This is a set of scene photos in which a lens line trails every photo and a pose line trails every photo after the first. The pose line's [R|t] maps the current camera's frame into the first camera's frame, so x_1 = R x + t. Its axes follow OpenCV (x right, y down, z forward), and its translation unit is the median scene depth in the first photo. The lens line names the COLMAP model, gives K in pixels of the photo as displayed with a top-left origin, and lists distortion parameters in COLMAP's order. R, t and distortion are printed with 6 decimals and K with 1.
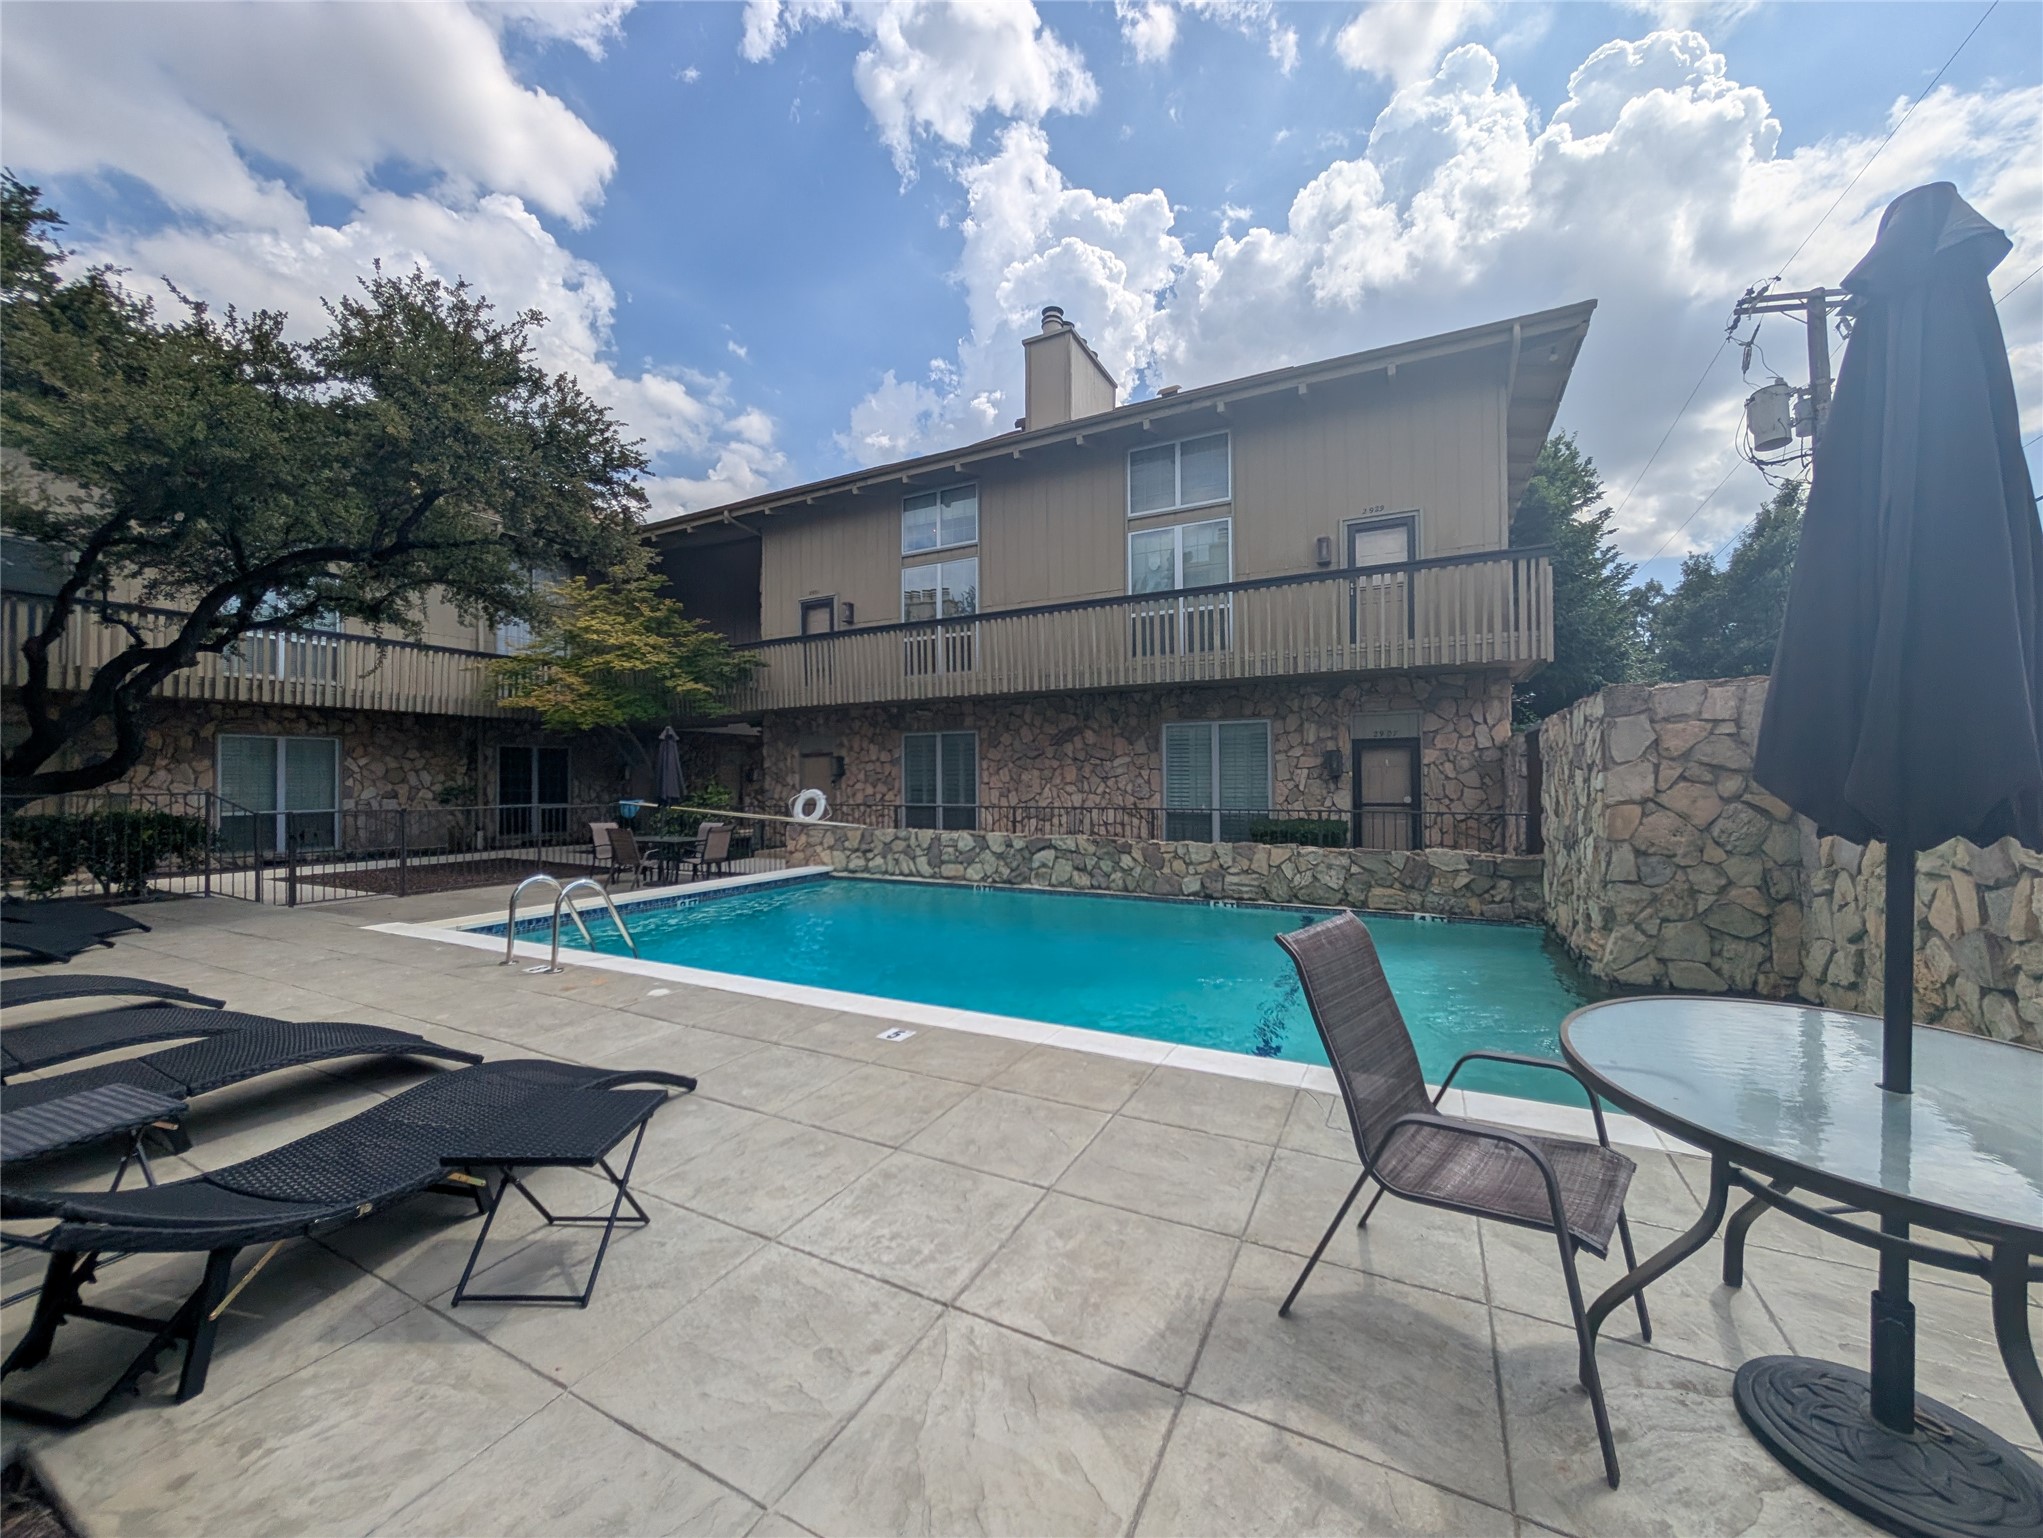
lens RADIAL K [[780.3, 0, 1003.2], [0, 780.3, 775.7], [0, 0, 1]] dist [0.003468, 0.000114]
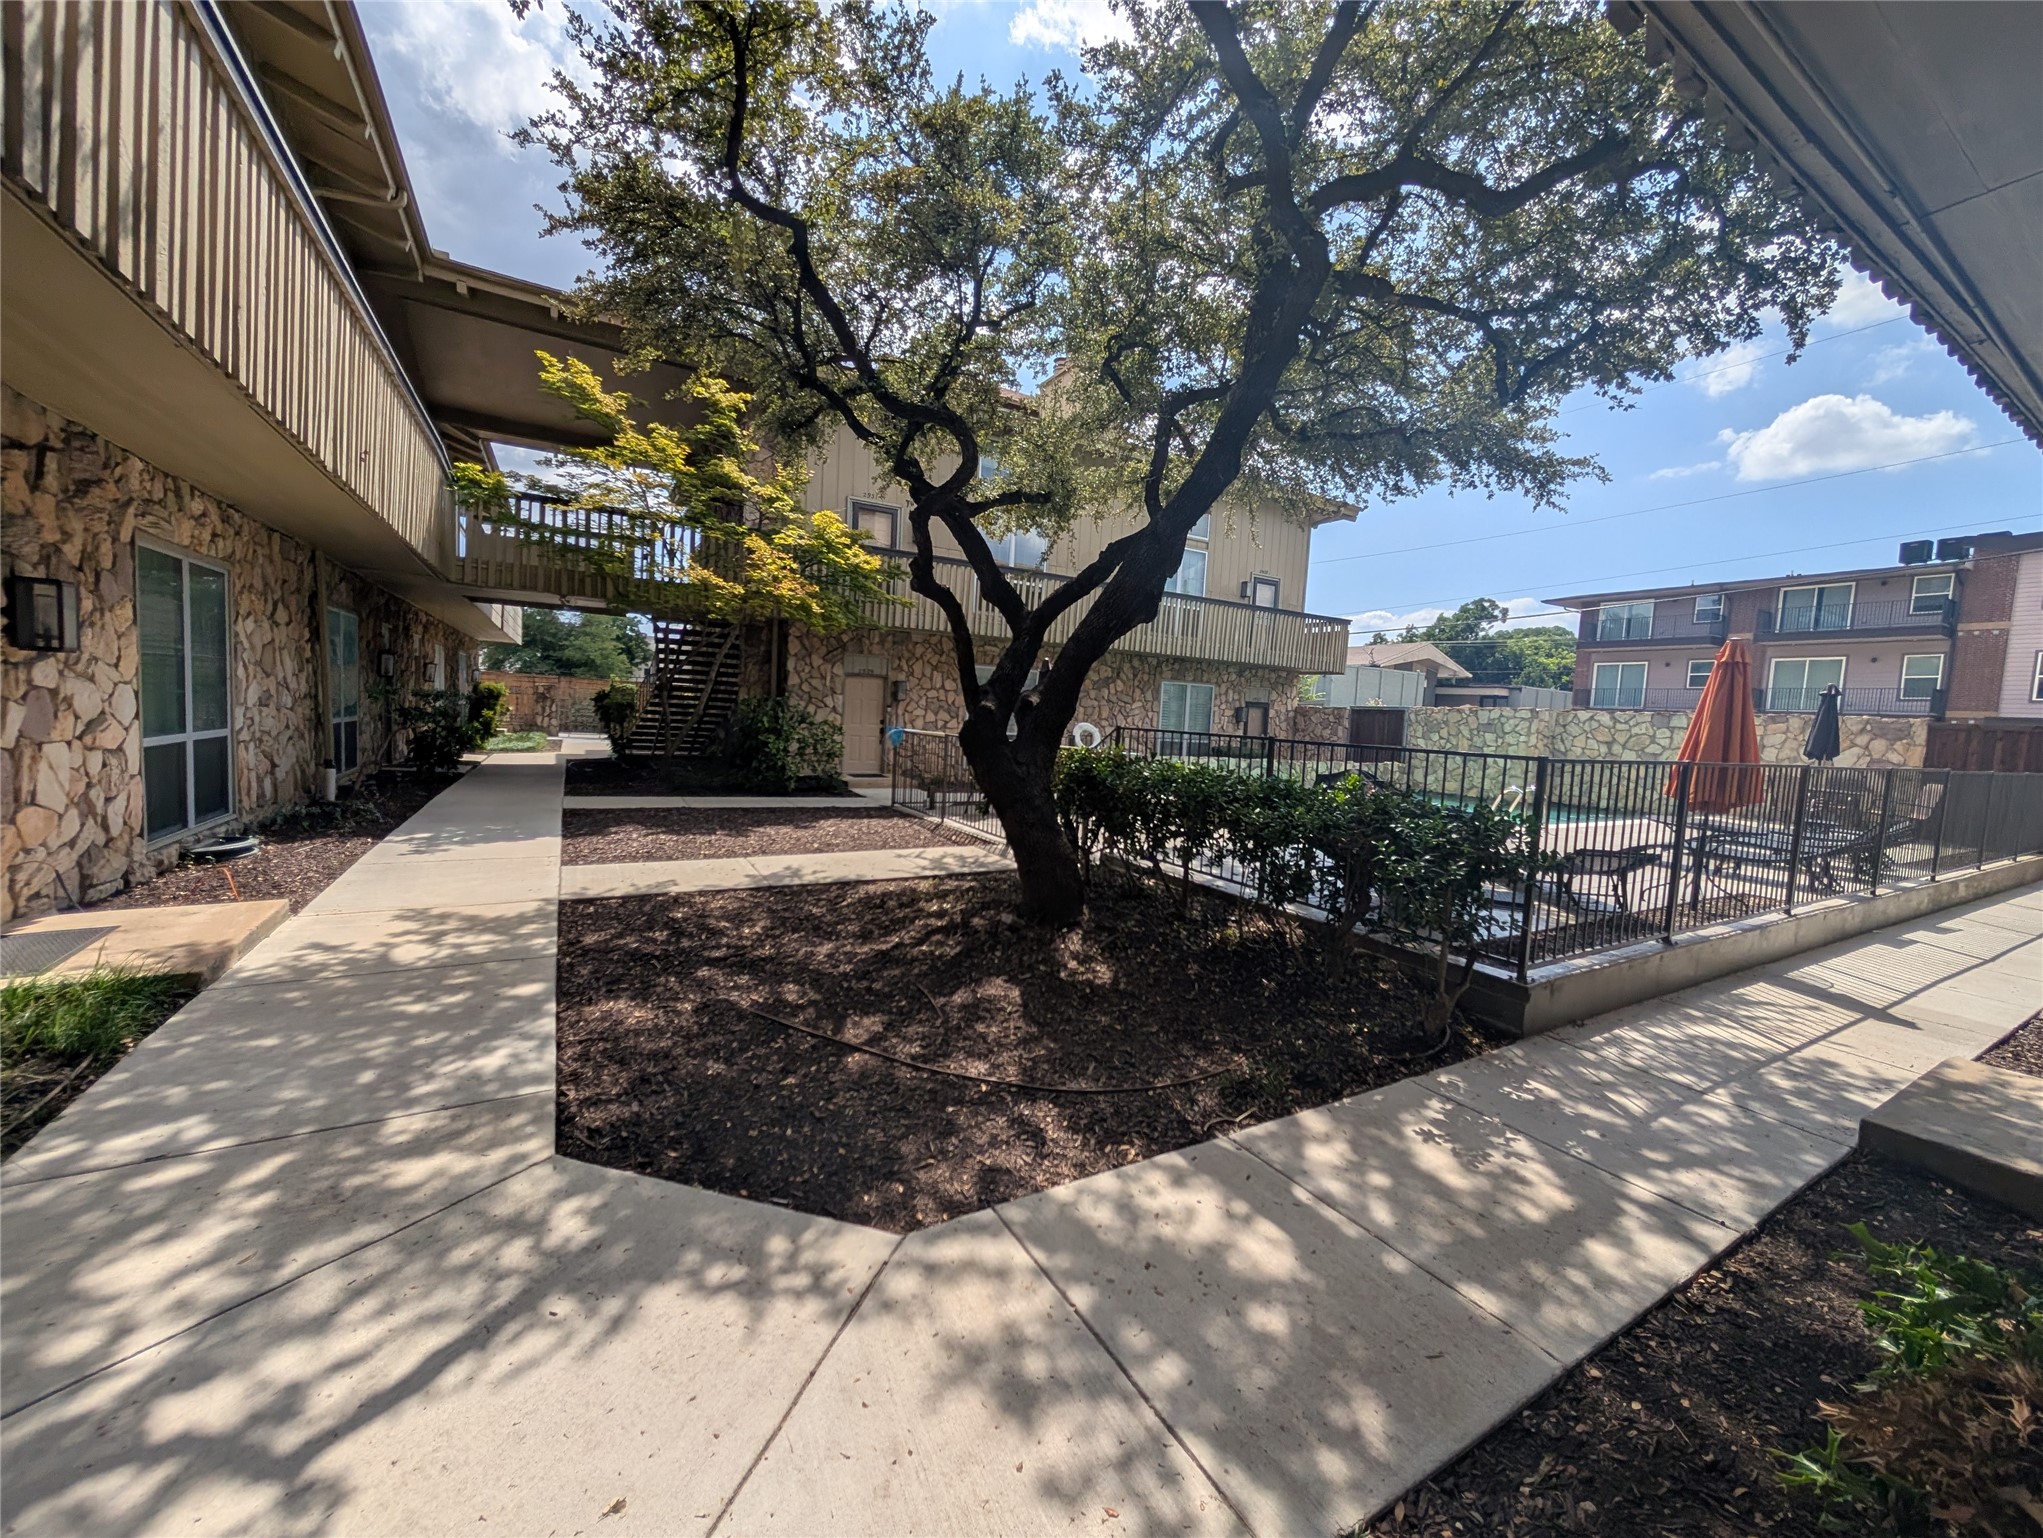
lens RADIAL K [[785.4, 0, 1021.5], [0, 785.4, 769.0], [0, 0, 1]] dist [0.000652, -0.000124]
pose [[0.525166, -0.029658, 0.850483, -1.298148], [-0.056655, 0.995957, 0.069715, 0.010614], [-0.849112, -0.084796, 0.521362, 0.478391]]
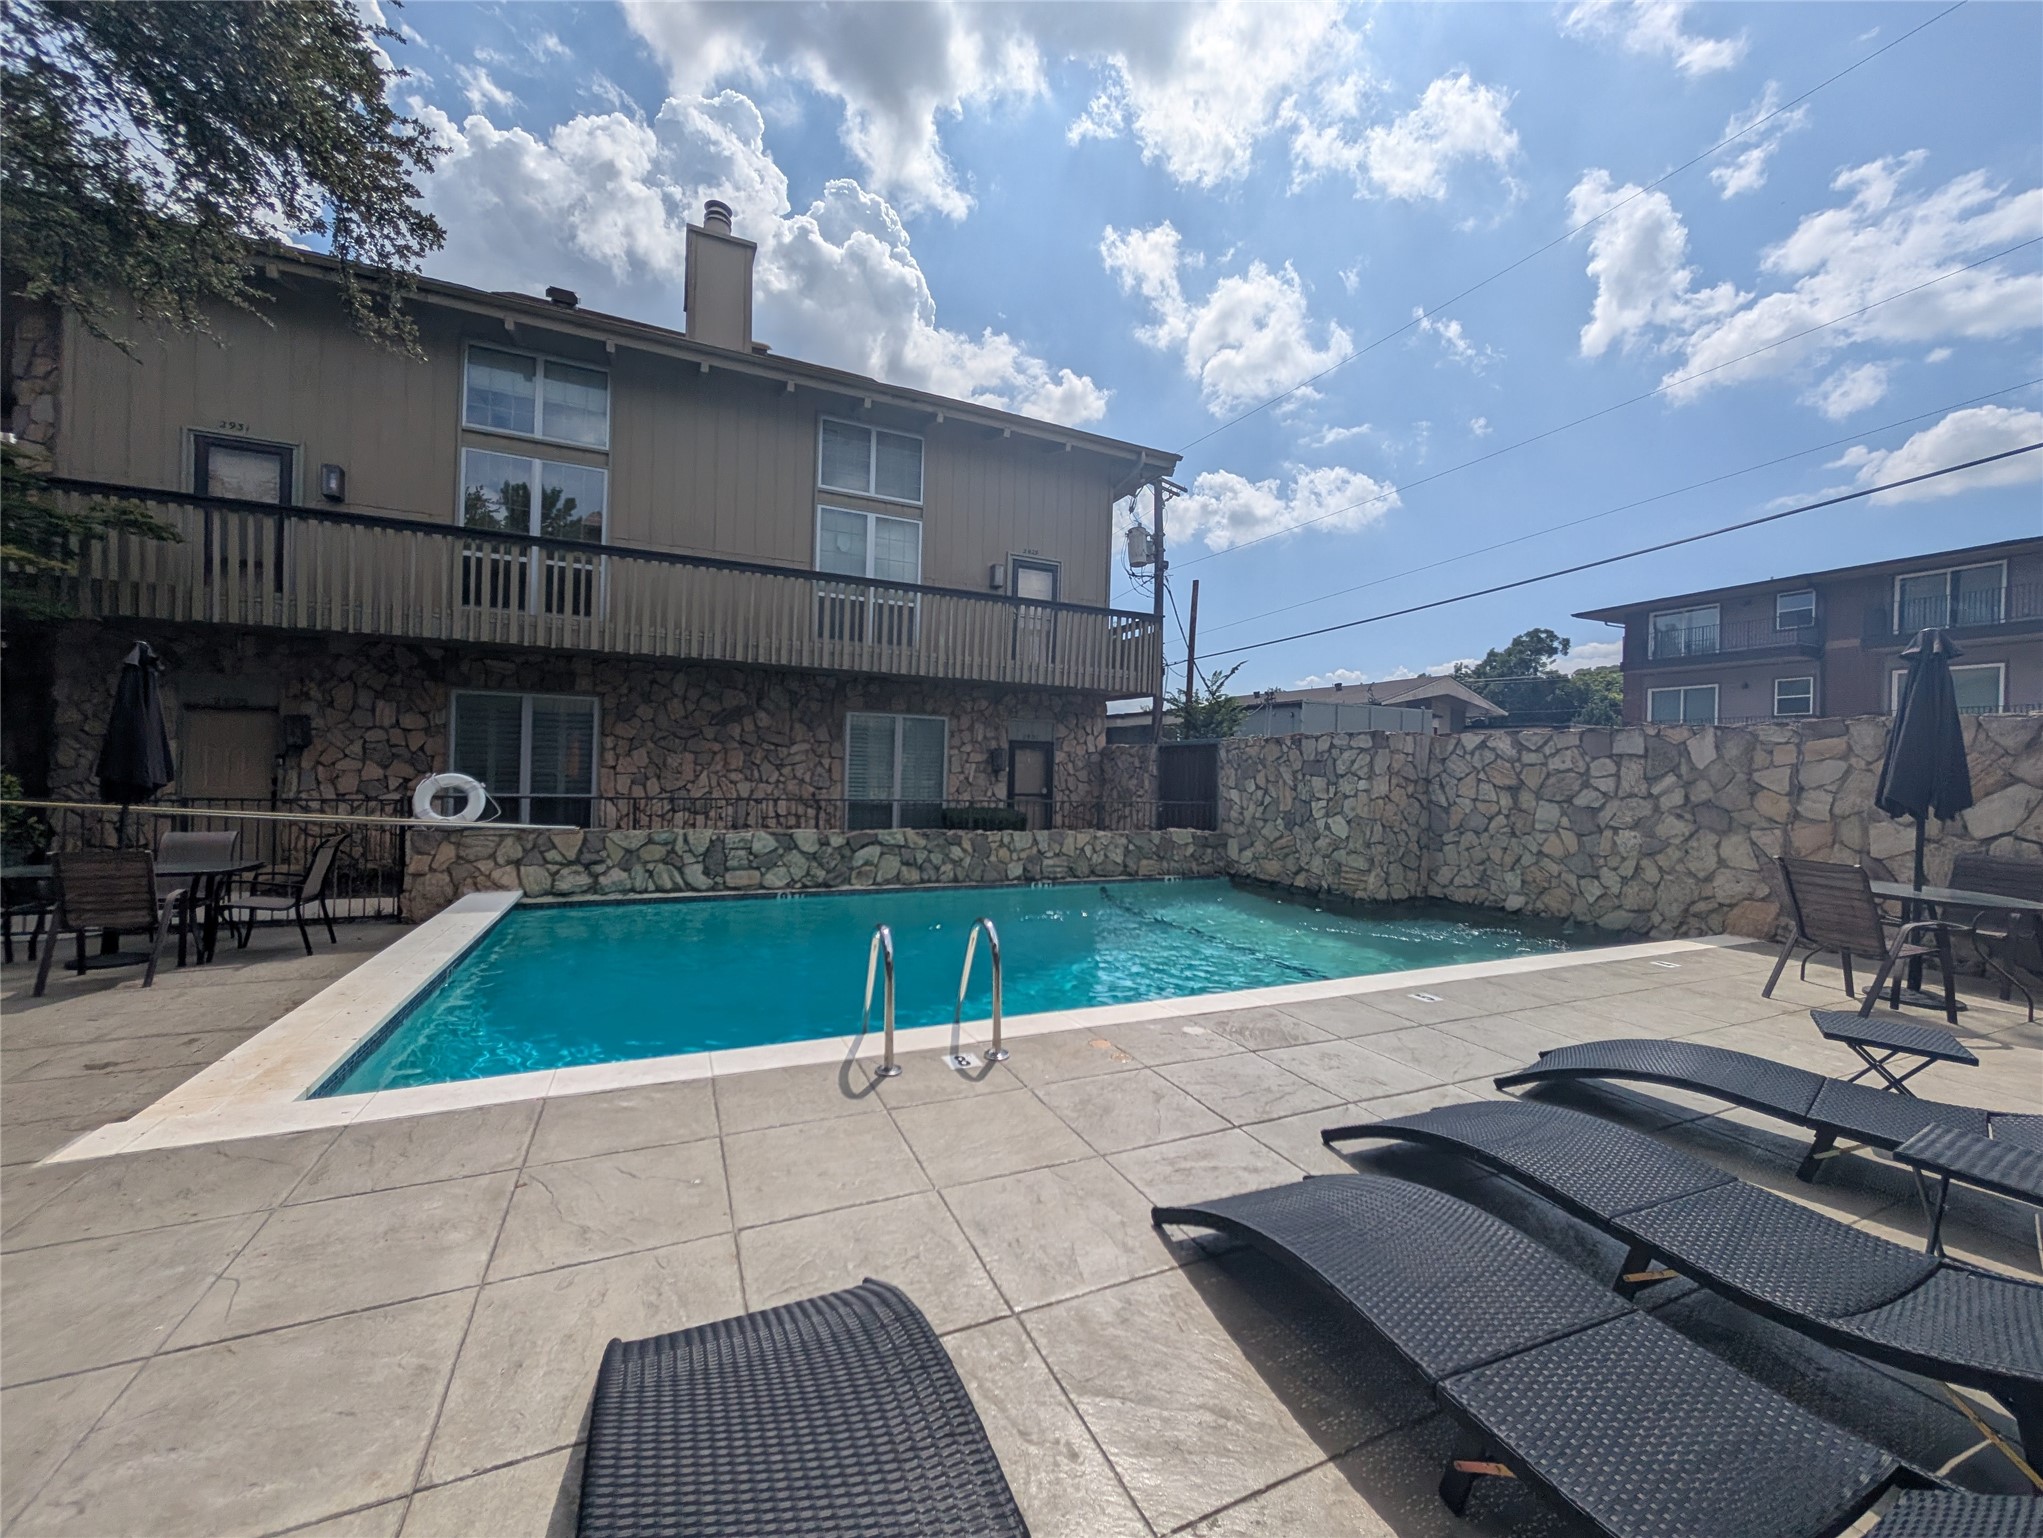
lens RADIAL K [[785.4, 0, 1021.5], [0, 785.4, 769.0], [0, 0, 1]] dist [0.000652, -0.000124]
pose [[0.605799, 0.023770, 0.795262, -0.478162], [-0.032440, 0.999460, -0.005162, 0.003078], [-0.794956, -0.022671, 0.606243, 0.251550]]
